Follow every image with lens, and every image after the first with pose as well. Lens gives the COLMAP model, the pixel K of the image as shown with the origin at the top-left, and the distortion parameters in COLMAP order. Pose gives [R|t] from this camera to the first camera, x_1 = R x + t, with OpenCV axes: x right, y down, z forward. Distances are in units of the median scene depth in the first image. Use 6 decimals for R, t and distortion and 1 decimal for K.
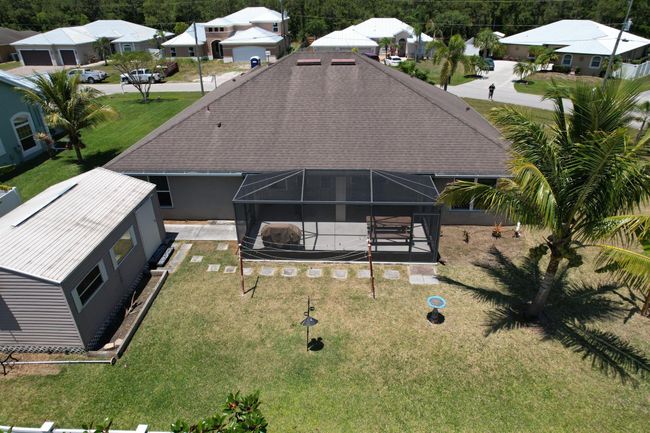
lens RADIAL K [[412.7, 0, 325.0], [0, 412.7, 216.5], [0, 0, 1]] dist [-0.042266, 0.001218]
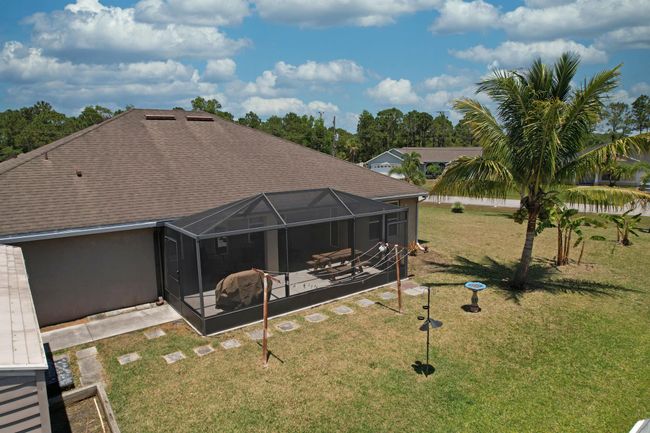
lens RADIAL K [[412.7, 0, 325.0], [0, 412.7, 216.5], [0, 0, 1]] dist [-0.042266, 0.001218]
pose [[0.760153, -0.099101, 0.642143, -0.468793], [0.306501, 0.926121, -0.219901, 0.134510], [-0.572909, 0.363976, 0.734368, 0.374892]]
